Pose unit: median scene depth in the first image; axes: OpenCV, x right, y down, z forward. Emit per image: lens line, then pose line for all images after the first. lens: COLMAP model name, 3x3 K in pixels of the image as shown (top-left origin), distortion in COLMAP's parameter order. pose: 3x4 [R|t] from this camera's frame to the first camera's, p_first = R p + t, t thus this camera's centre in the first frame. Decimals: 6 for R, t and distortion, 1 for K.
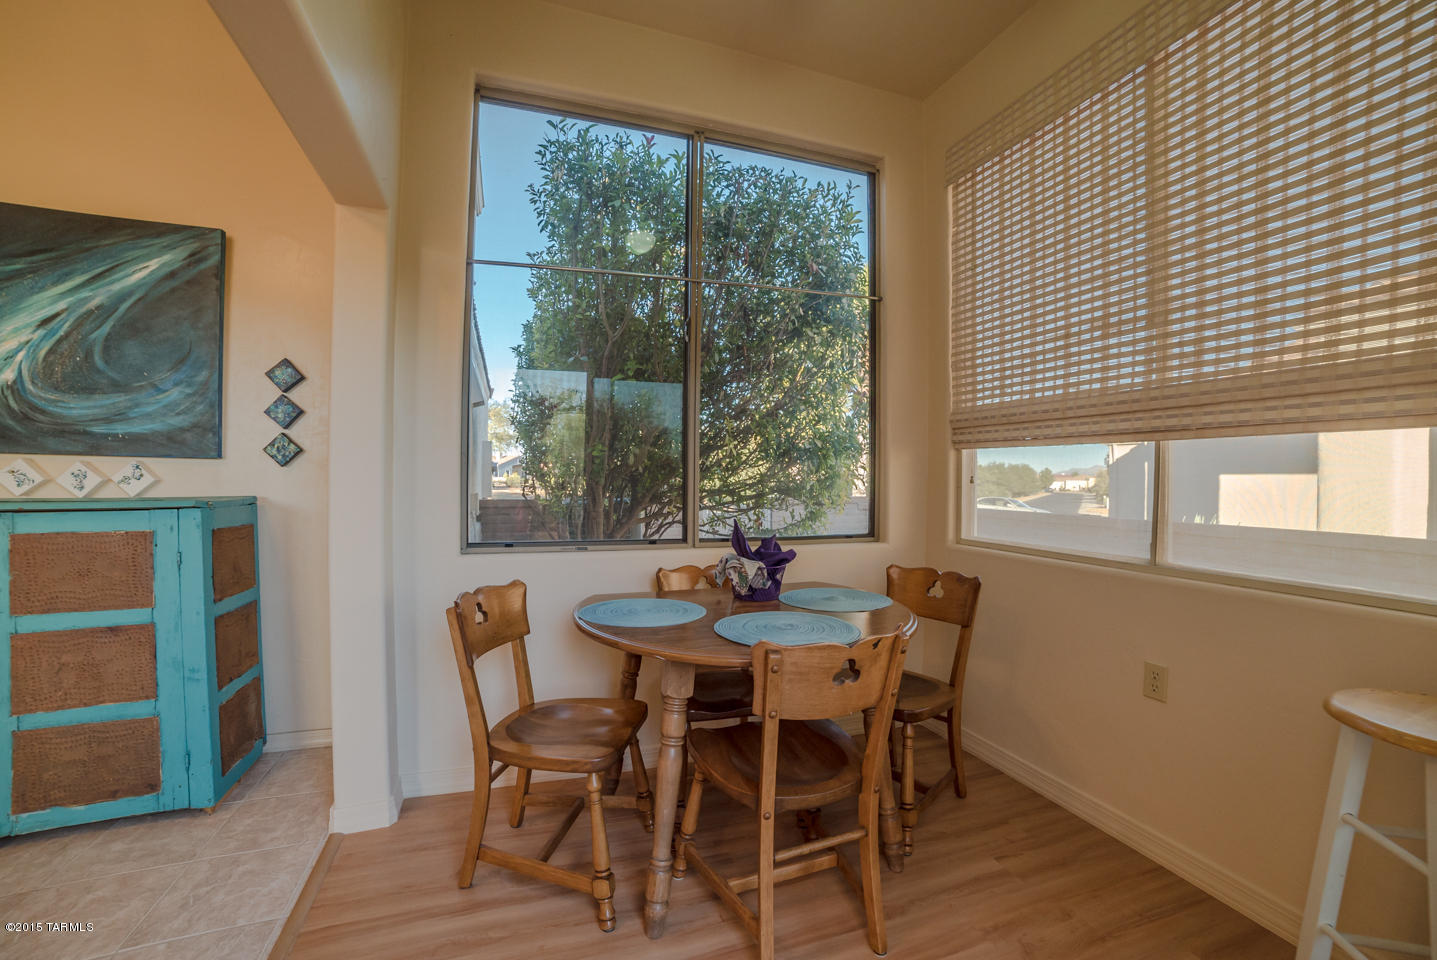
lens RADIAL K [[596.2, 0, 715.7], [0, 596.2, 482.5], [0, 0, 1]] dist [-0.101401, 0.036499]
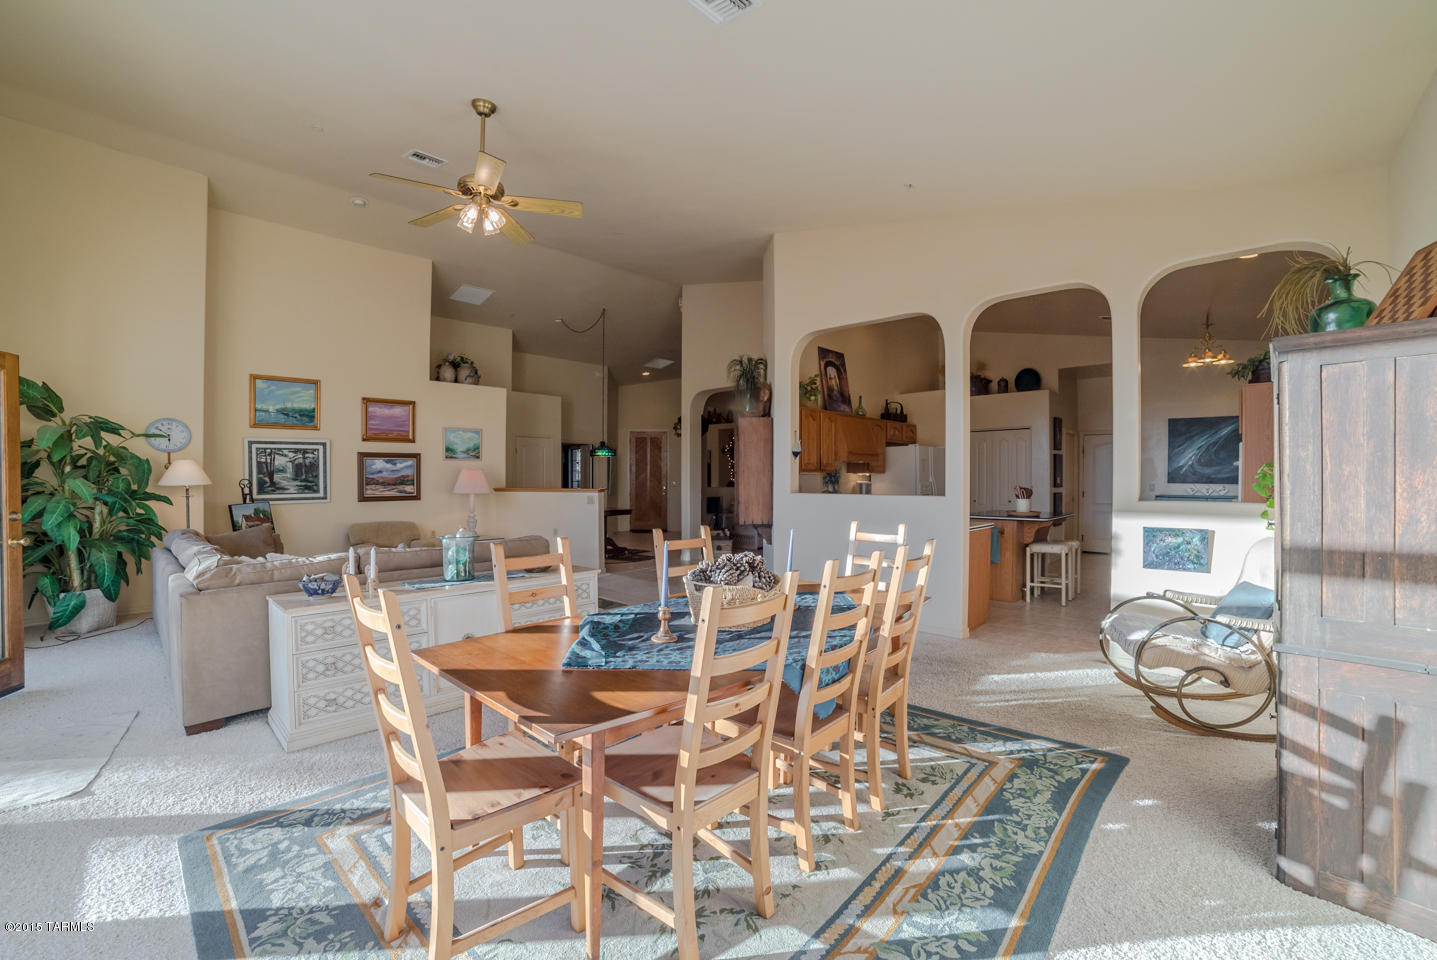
lens RADIAL K [[596.2, 0, 715.7], [0, 596.2, 482.5], [0, 0, 1]] dist [-0.101401, 0.036499]
pose [[0.454138, -0.005725, -0.890913, 0.612625], [-0.004570, 0.999951, -0.008755, -0.008704], [0.890919, 0.008047, 0.454090, -3.253306]]
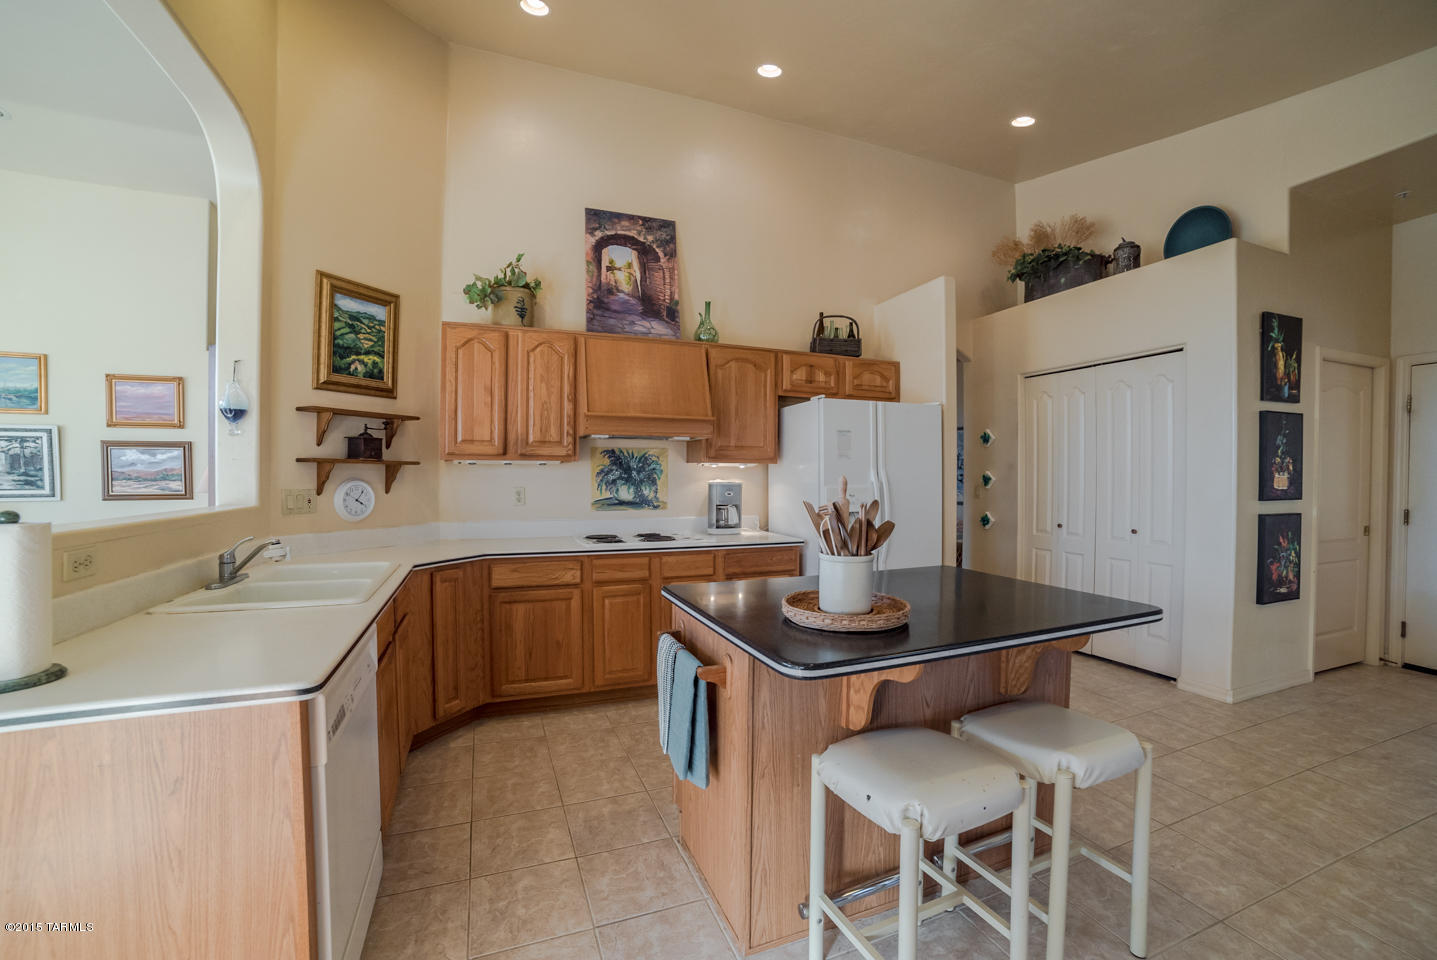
lens RADIAL K [[596.2, 0, 715.7], [0, 596.2, 482.5], [0, 0, 1]] dist [-0.101401, 0.036499]
pose [[0.038273, 0.000741, -0.999267, -0.457451], [-0.014711, 0.999892, 0.000178, -0.044761], [0.999159, 0.014693, 0.038279, -0.911214]]
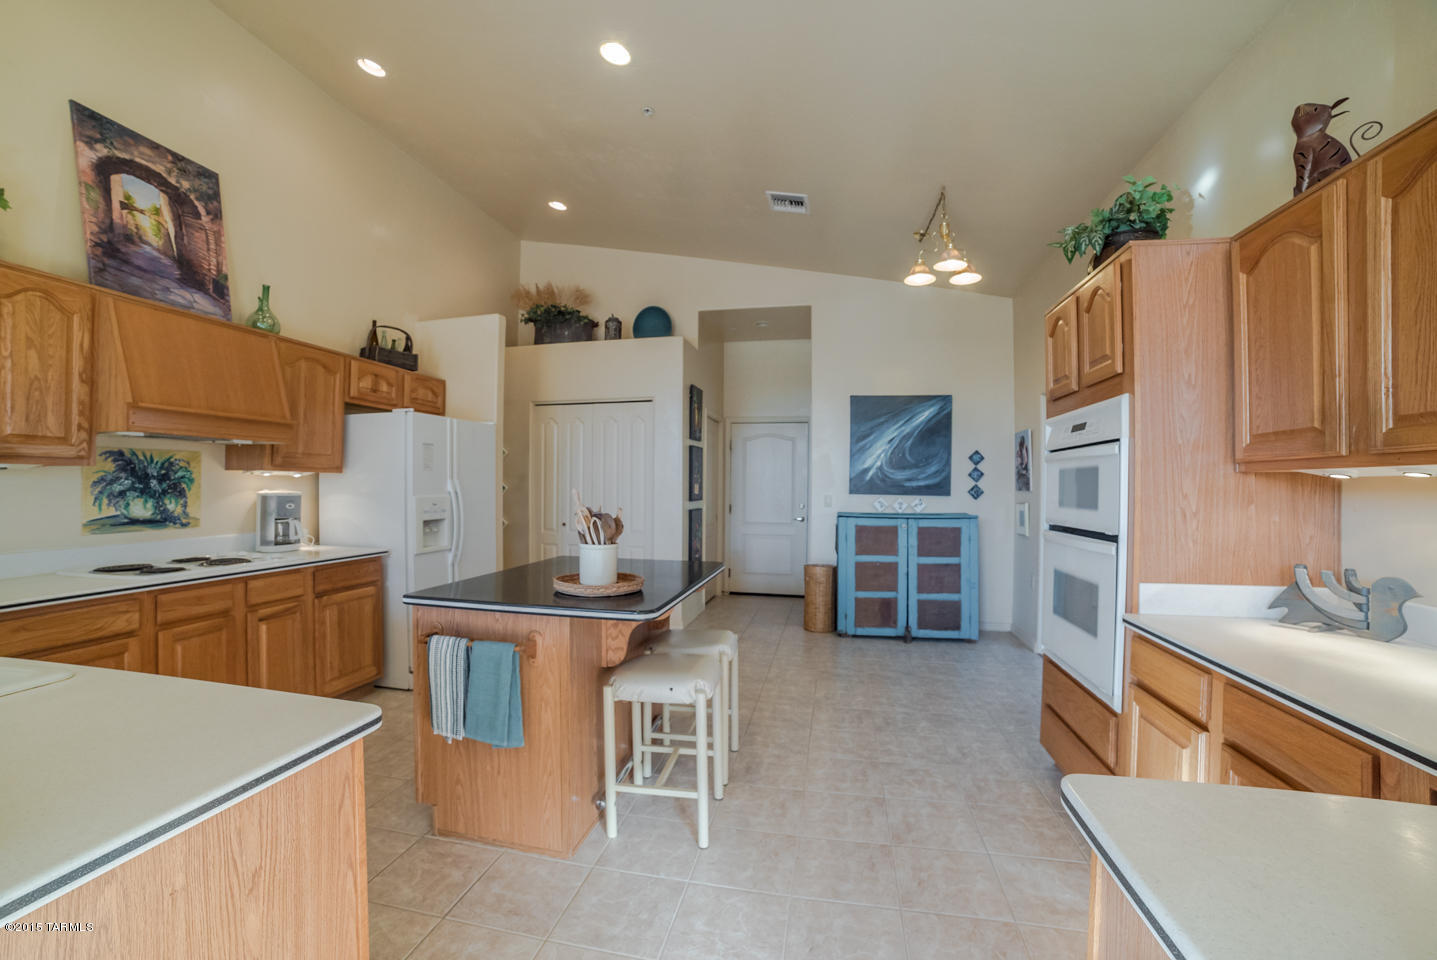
lens RADIAL K [[596.2, 0, 715.7], [0, 596.2, 482.5], [0, 0, 1]] dist [-0.101401, 0.036499]
pose [[0.857423, -0.007746, -0.514553, -0.475067], [-0.003114, 0.999790, -0.020239, -0.046566], [0.514602, 0.018956, 0.857220, -1.490403]]
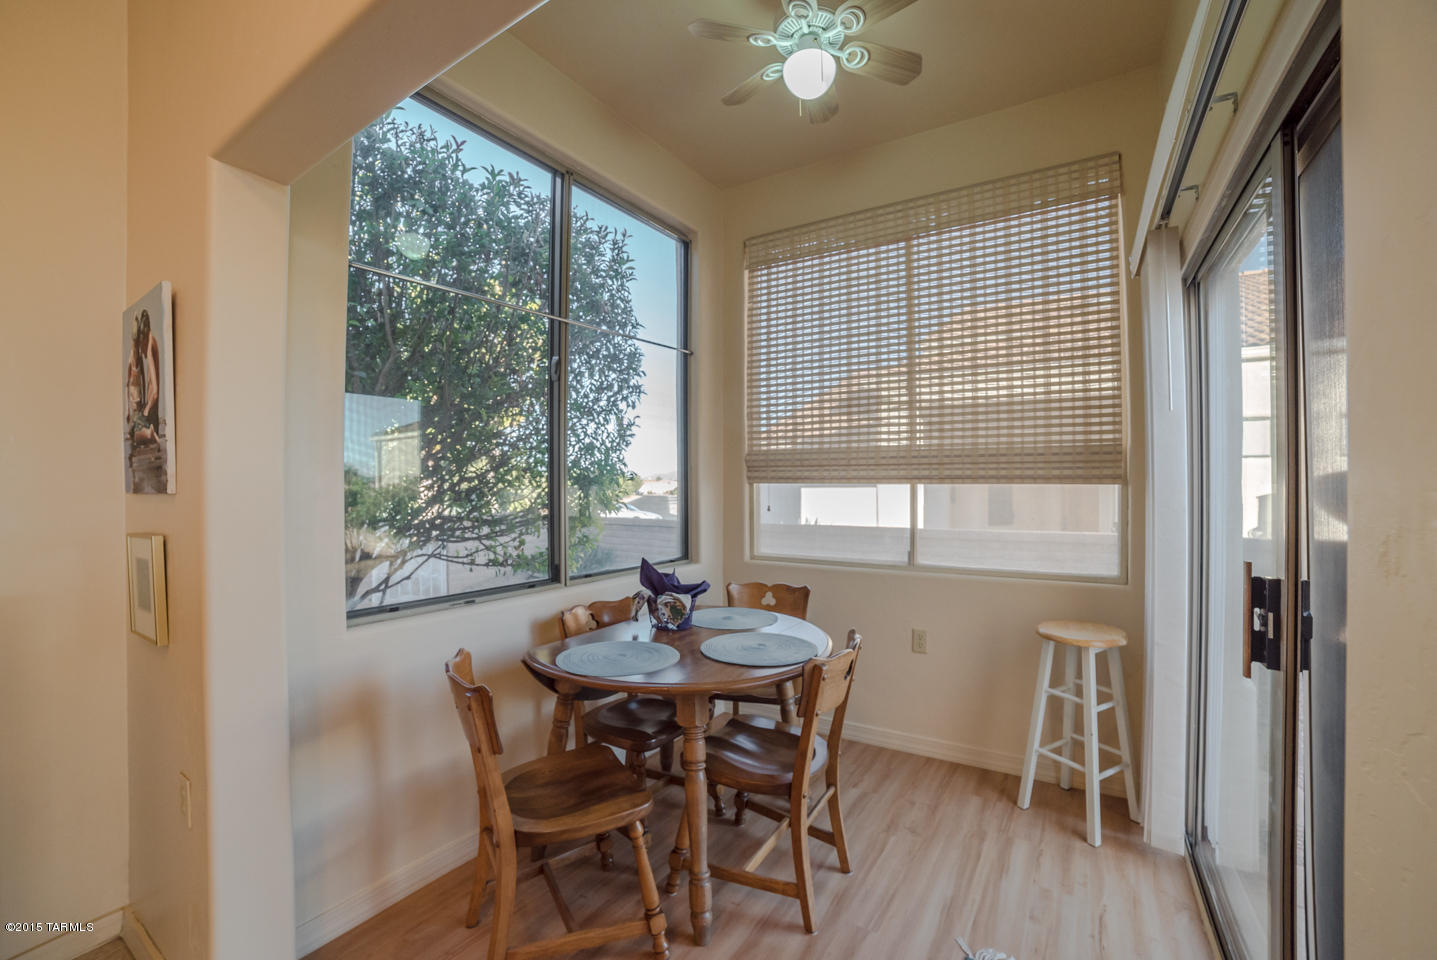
lens RADIAL K [[596.2, 0, 715.7], [0, 596.2, 482.5], [0, 0, 1]] dist [-0.101401, 0.036499]
pose [[0.789951, -0.010391, 0.613082, -0.484103], [0.015752, 0.999870, -0.003350, -0.063430], [-0.612968, 0.012304, 0.790012, 0.056217]]
